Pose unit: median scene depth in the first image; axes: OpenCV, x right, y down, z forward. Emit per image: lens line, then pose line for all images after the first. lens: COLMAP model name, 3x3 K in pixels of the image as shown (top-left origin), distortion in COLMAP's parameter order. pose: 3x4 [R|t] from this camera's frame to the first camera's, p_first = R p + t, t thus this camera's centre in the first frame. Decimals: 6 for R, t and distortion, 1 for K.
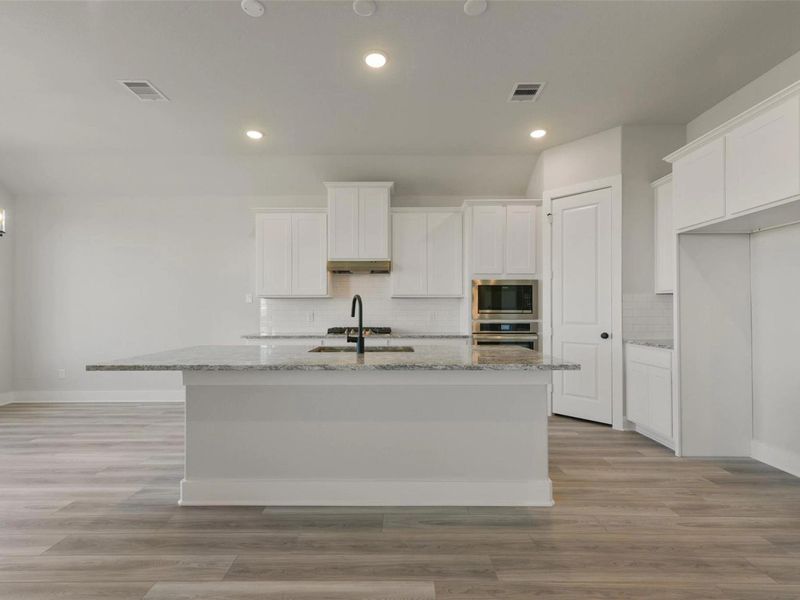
lens RADIAL K [[377.4, 0, 403.0], [0, 377.4, 303.9], [0, 0, 1]] dist [0.002526, 0.000240]
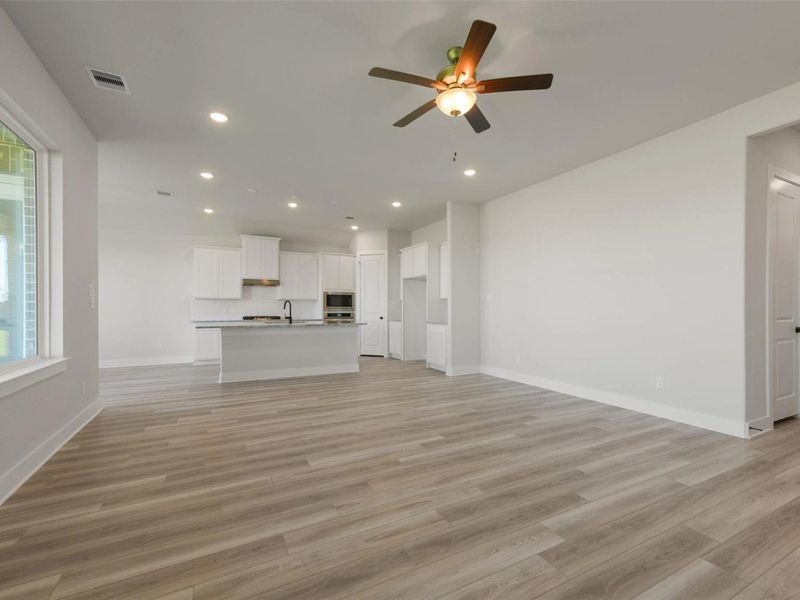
lens RADIAL K [[377.4, 0, 403.0], [0, 377.4, 303.9], [0, 0, 1]] dist [0.002526, 0.000240]
pose [[0.881664, 0.011243, 0.471743, -0.394775], [-0.007781, 0.999927, -0.009288, 0.016952], [-0.471813, 0.004518, 0.881687, -0.985354]]
